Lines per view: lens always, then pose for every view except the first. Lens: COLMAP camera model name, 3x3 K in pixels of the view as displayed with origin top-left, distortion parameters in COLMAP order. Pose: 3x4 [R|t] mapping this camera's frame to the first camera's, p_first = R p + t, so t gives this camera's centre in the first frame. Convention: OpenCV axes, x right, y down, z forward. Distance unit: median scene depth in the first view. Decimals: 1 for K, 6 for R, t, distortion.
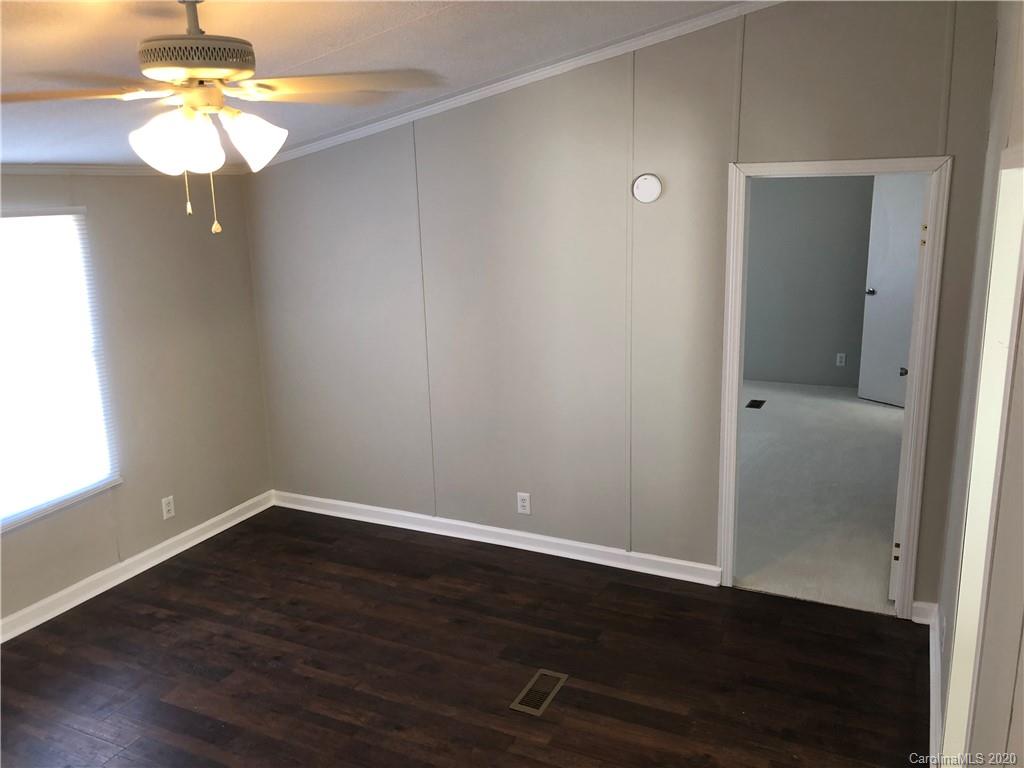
lens RADIAL K [[841.2, 0, 512.0], [0, 841.2, 384.0], [0, 0, 1]] dist [0.108918, -0.259799]
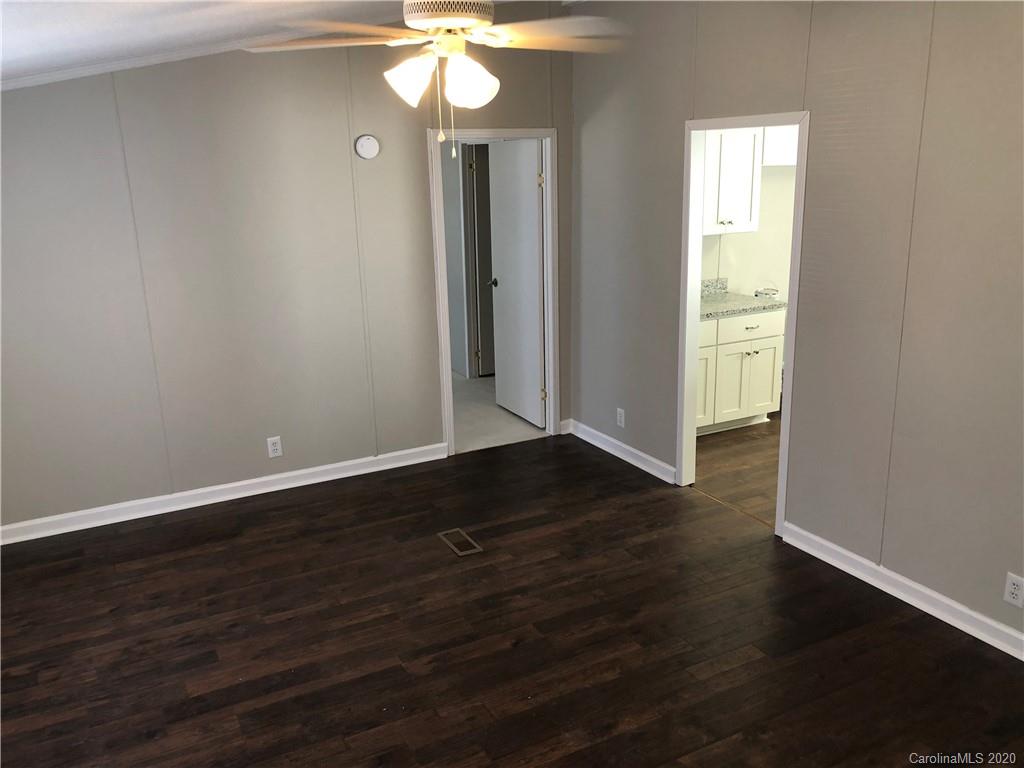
lens RADIAL K [[841.2, 0, 512.0], [0, 841.2, 384.0], [0, 0, 1]] dist [0.108918, -0.259799]
pose [[0.586007, -0.198272, 0.785674, -0.745025], [0.193857, 0.975749, 0.101648, 0.016708], [-0.786775, 0.092742, 0.610233, 0.127805]]
